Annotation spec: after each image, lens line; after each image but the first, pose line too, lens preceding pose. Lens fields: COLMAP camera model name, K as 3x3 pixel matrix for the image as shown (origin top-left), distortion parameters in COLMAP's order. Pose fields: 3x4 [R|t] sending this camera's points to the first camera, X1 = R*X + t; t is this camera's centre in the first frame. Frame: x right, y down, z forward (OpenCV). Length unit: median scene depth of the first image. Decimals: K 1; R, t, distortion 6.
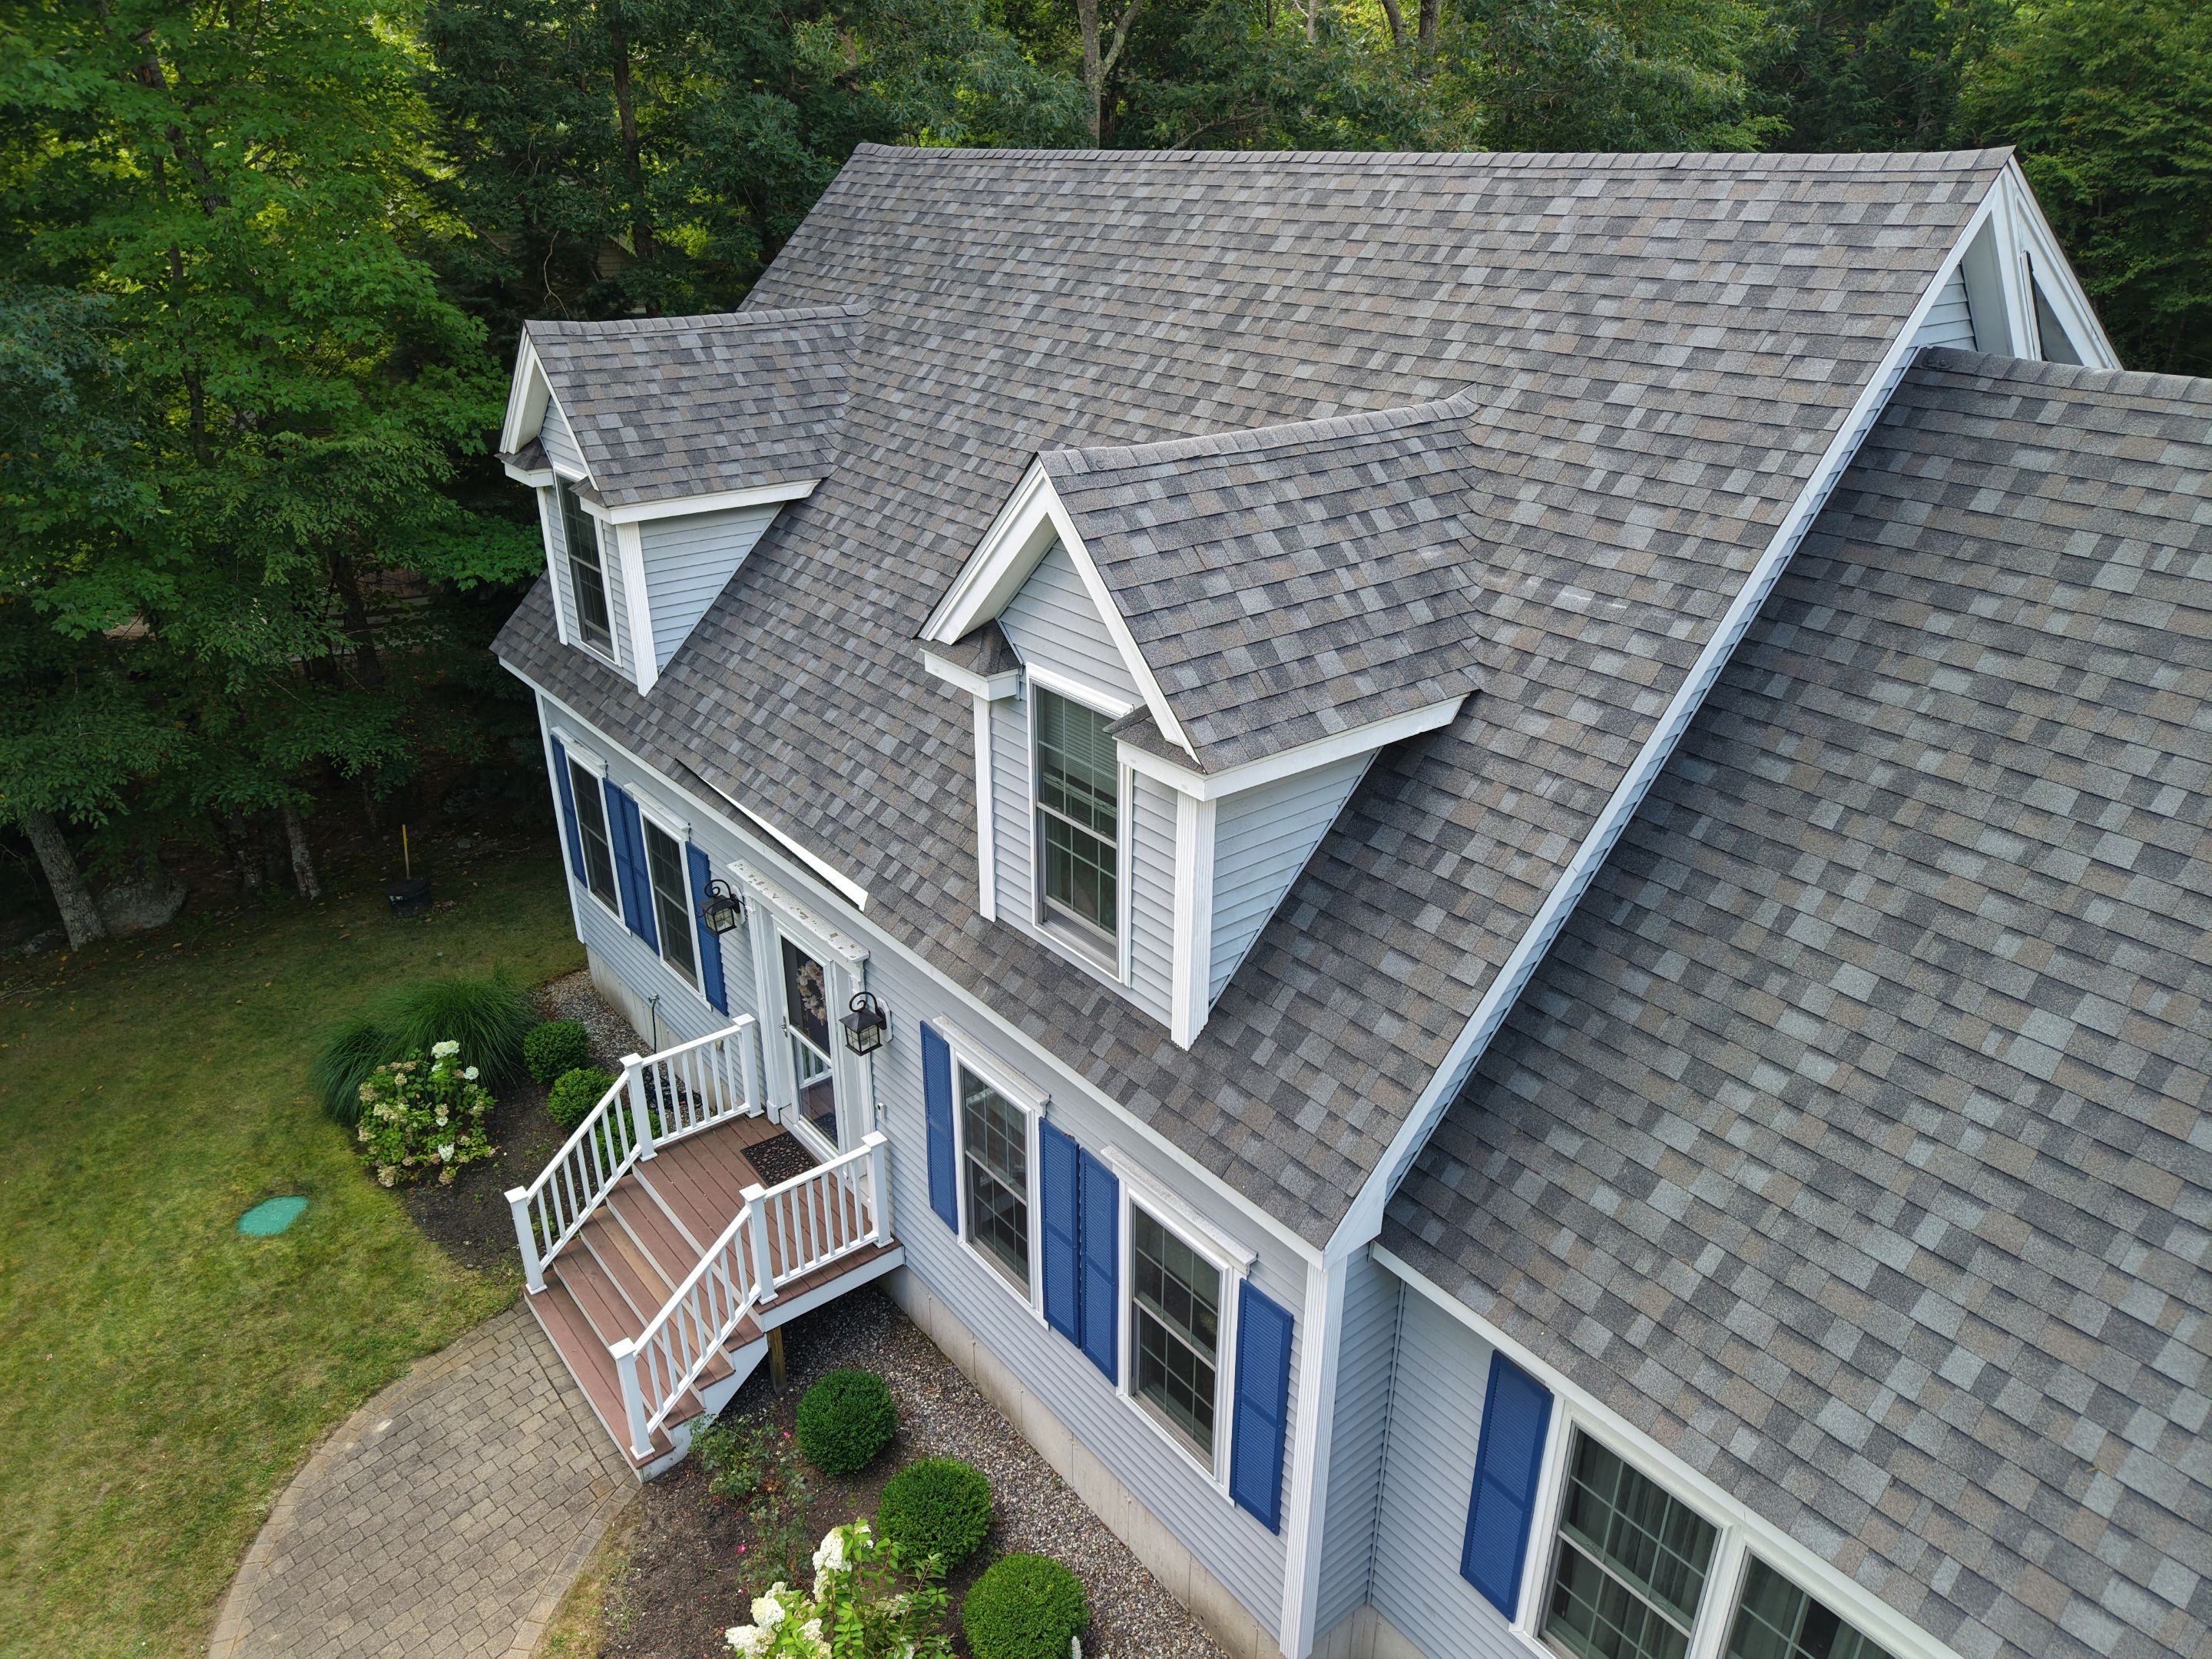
lens RADIAL K [[1471.7, 0, 1119.2], [0, 1471.7, 832.6], [0, 0, 1]] dist [0.008015, -0.011095]
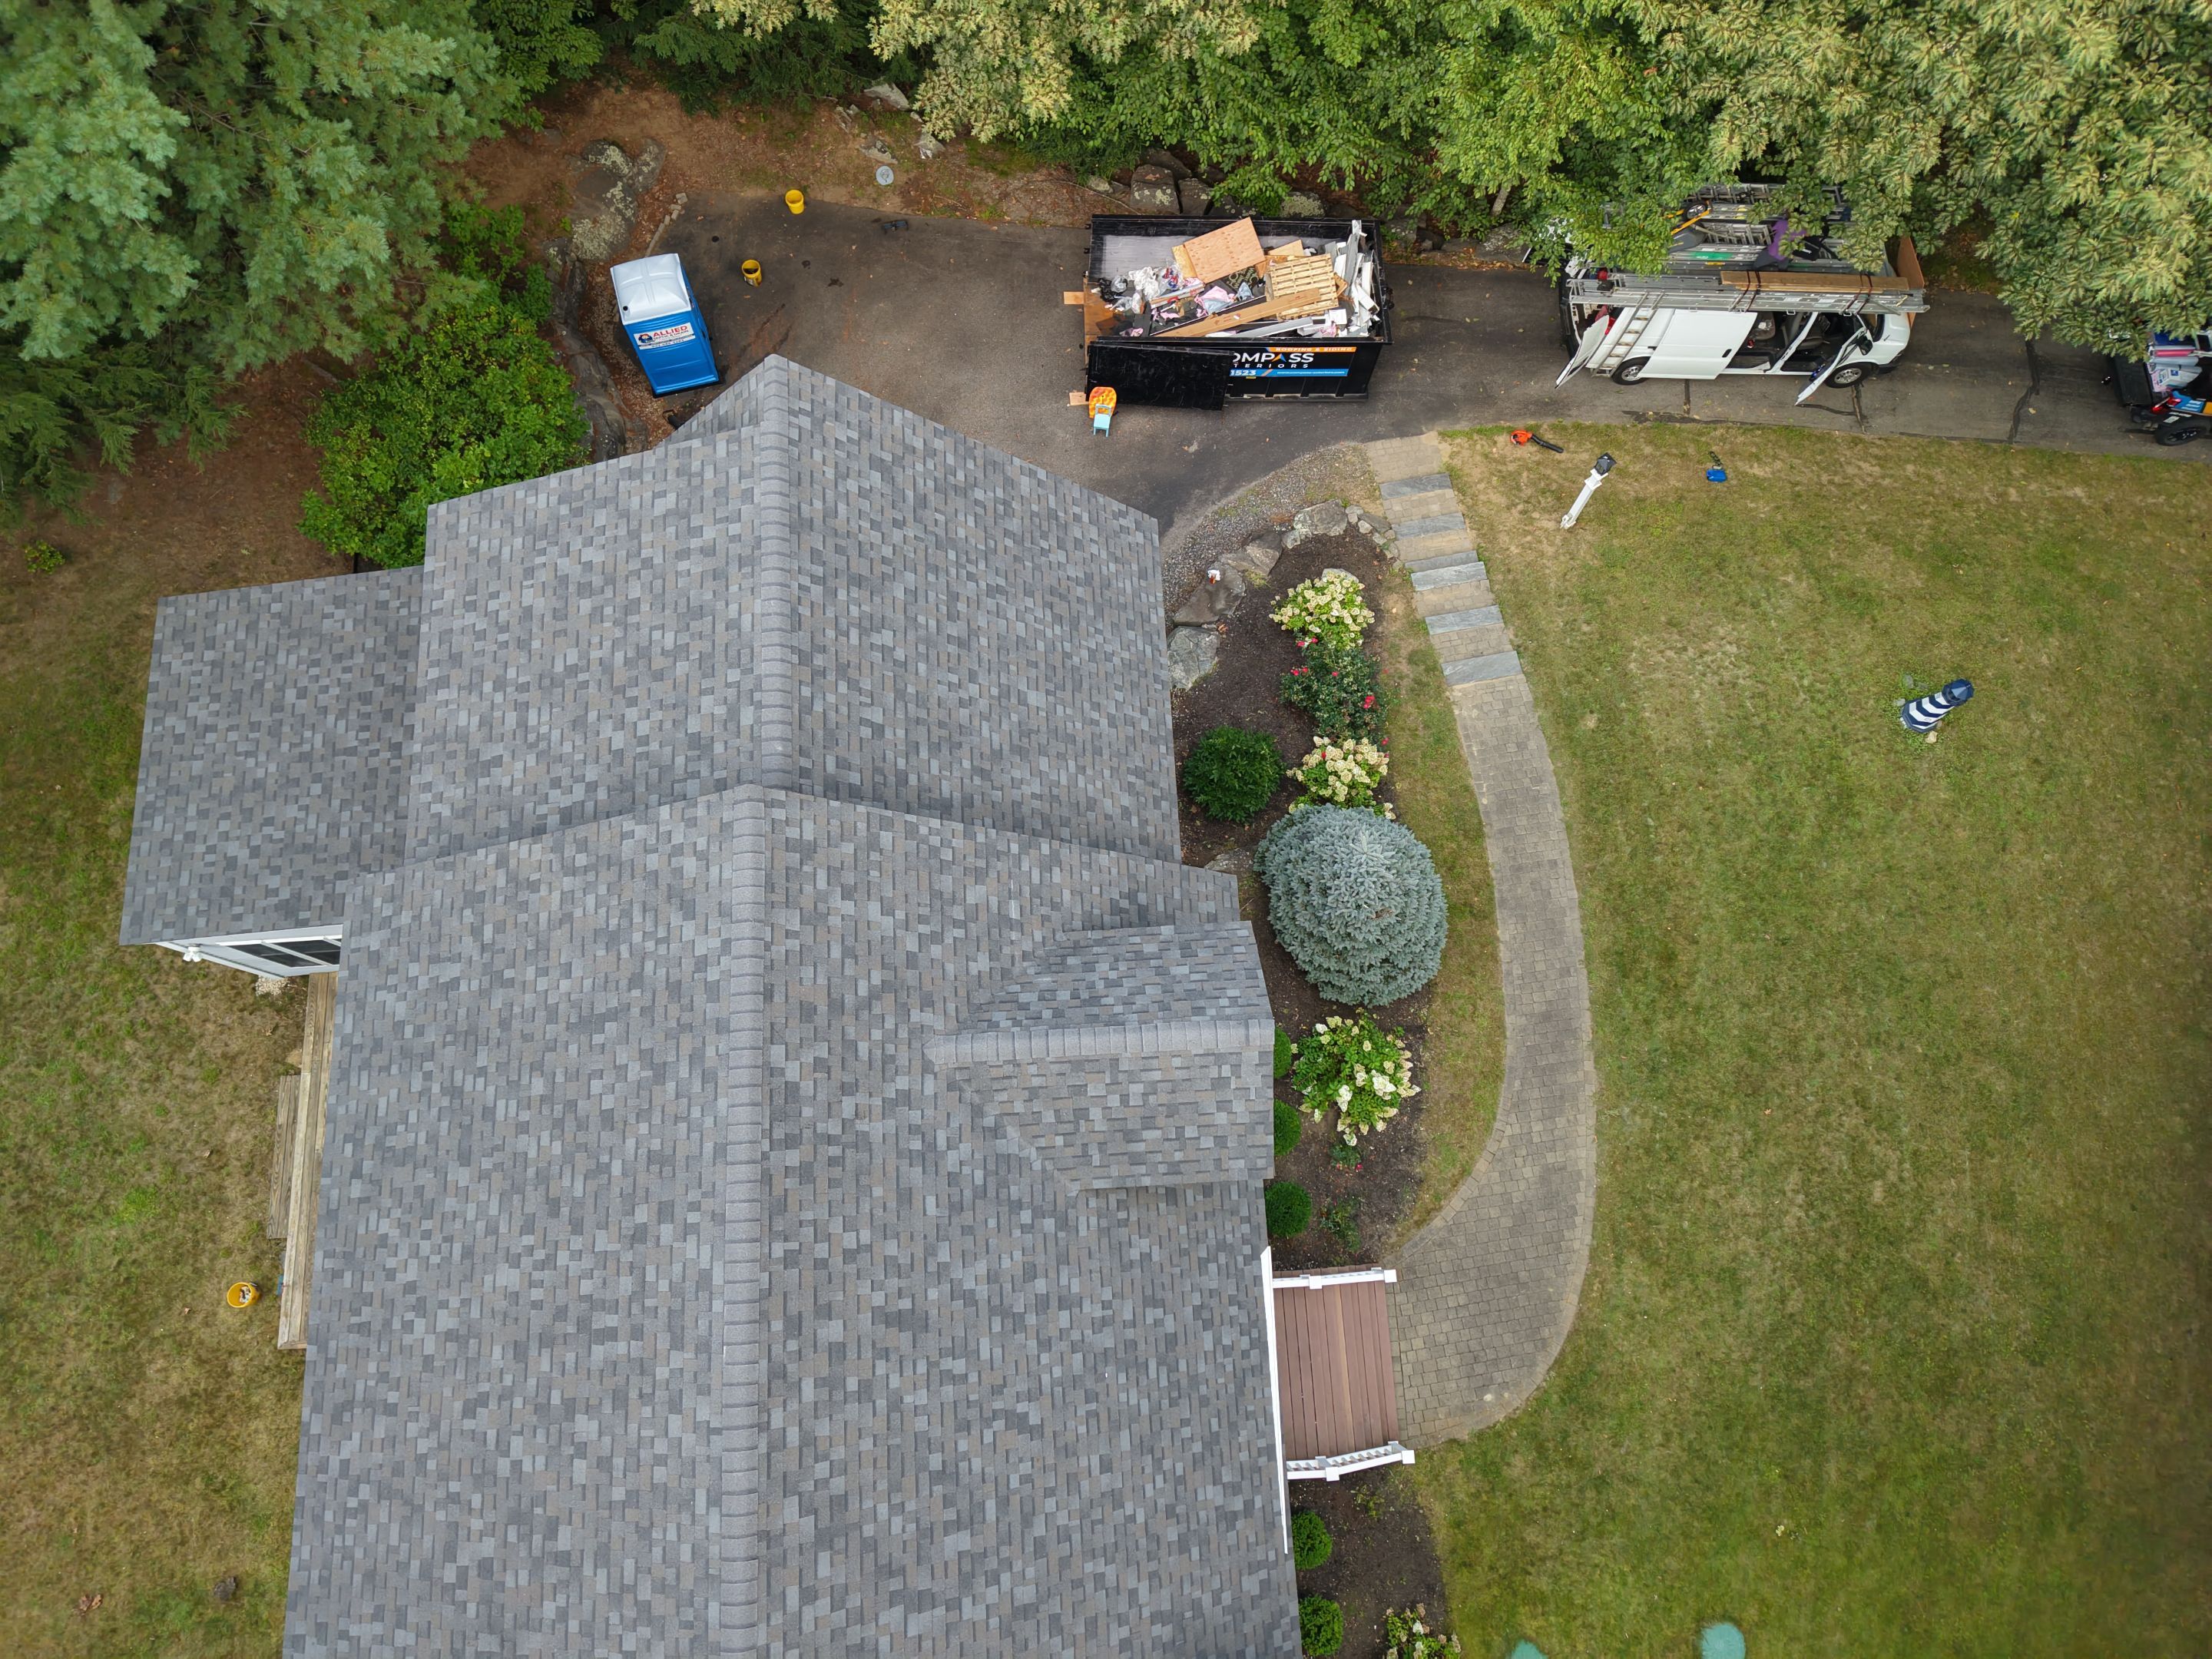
lens RADIAL K [[1479.7, 0, 1115.0], [0, 1479.7, 835.0], [0, 0, 1]] dist [0.012933, -0.007079]
pose [[-0.811390, -0.565405, 0.148199, -0.019952], [0.244704, -0.098332, 0.964599, -1.545402], [-0.530817, 0.818931, 0.218143, 0.339211]]
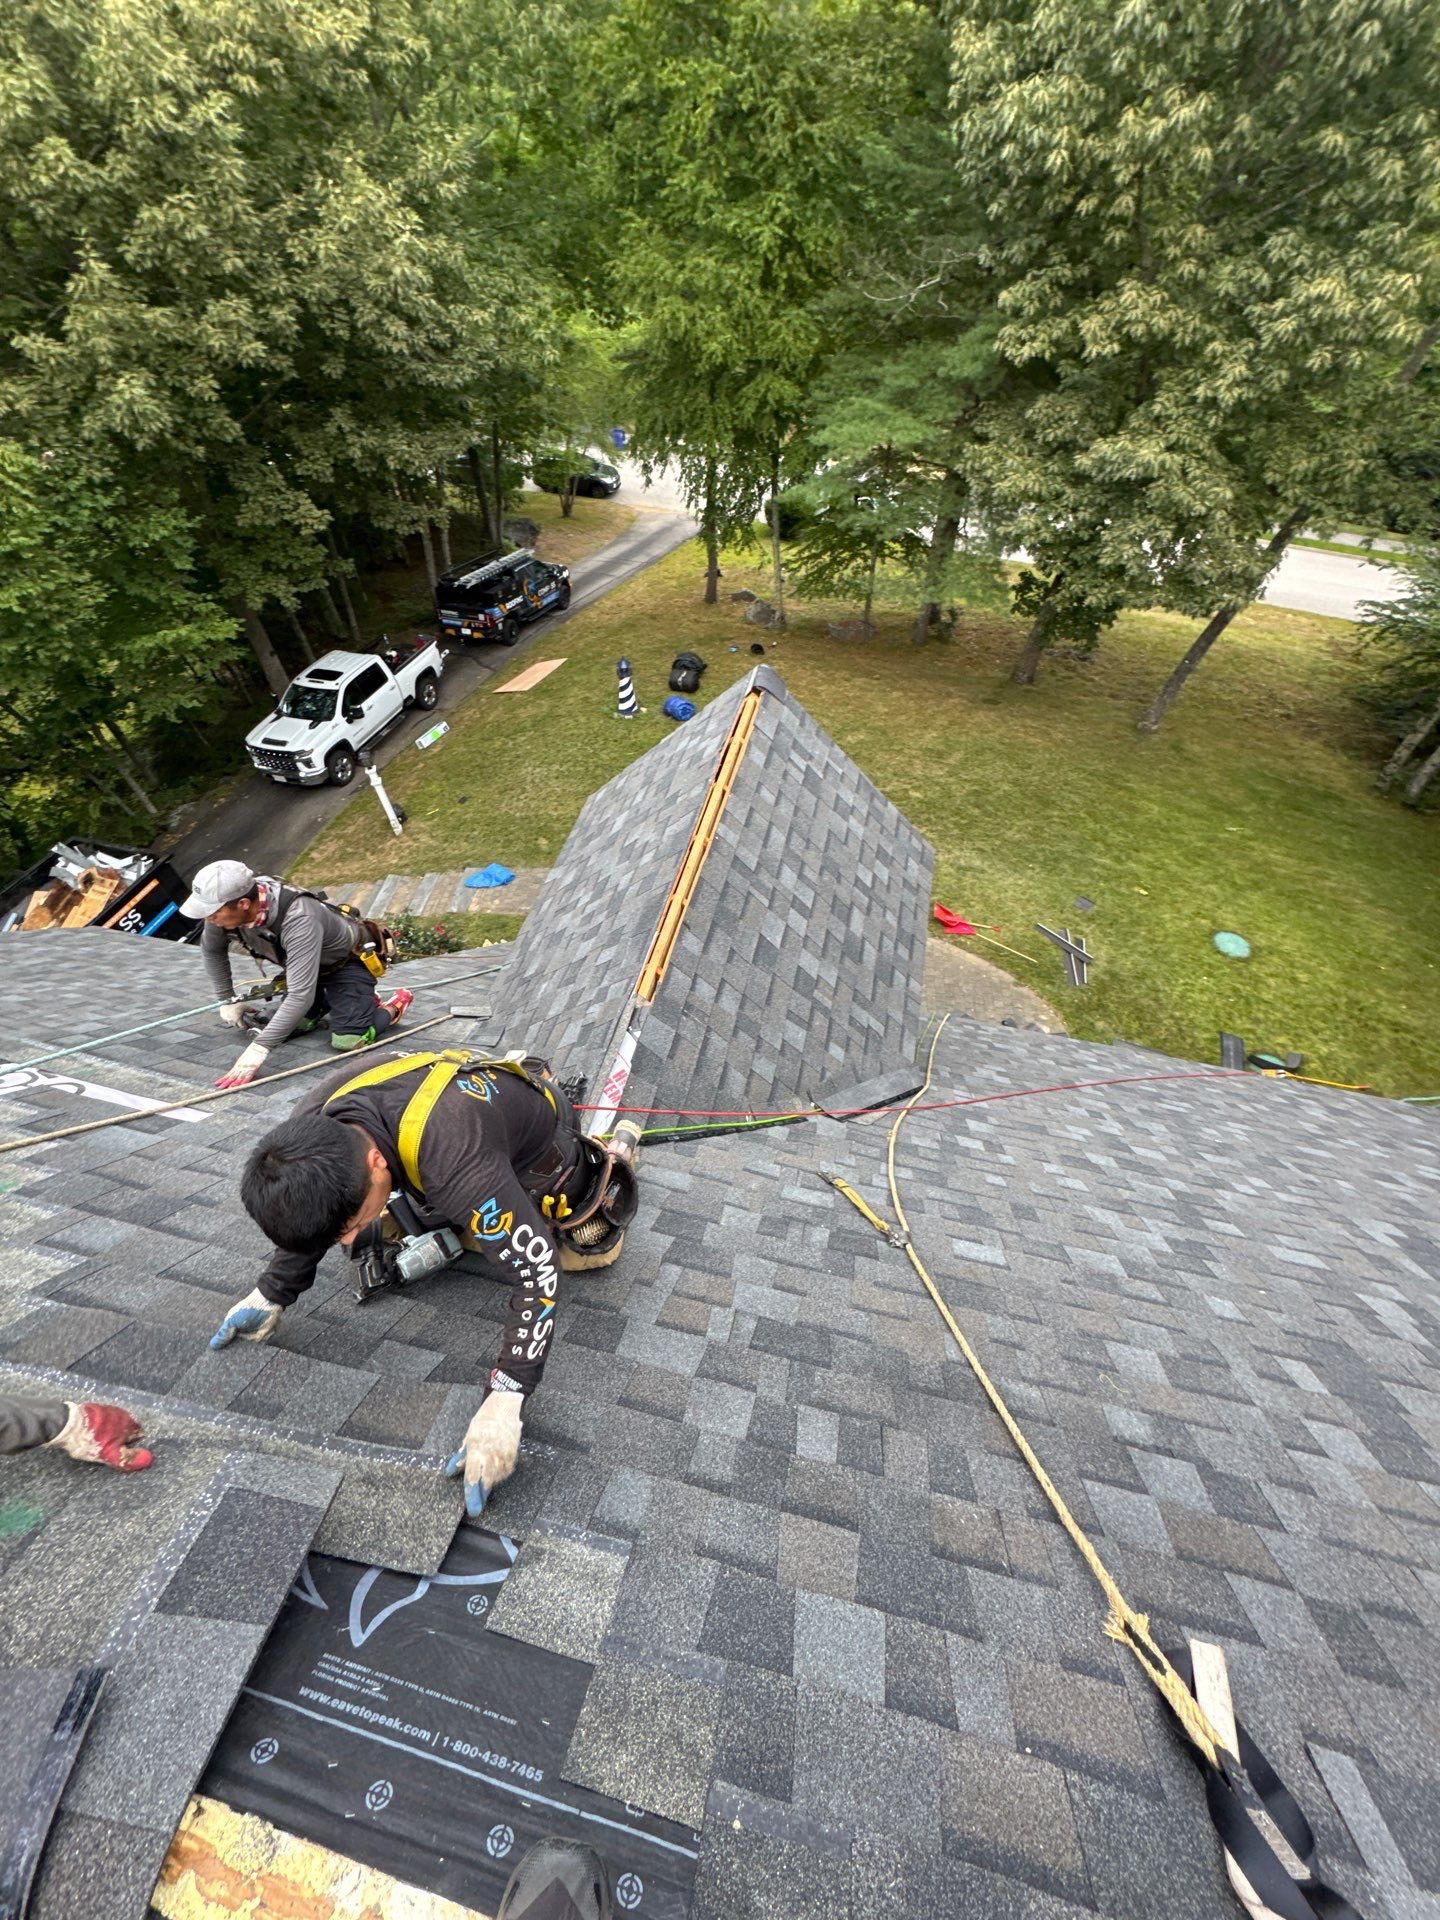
lens RADIAL K [[771.6, 0, 720.0], [0, 771.6, 960.0], [0, 0, 1]] dist [0.003843, -0.000359]
pose [[-0.792633, 0.477803, -0.378732, 0.254992], [-0.253227, 0.307079, 0.917376, -0.568436], [0.554626, 0.823047, -0.122409, 0.910189]]
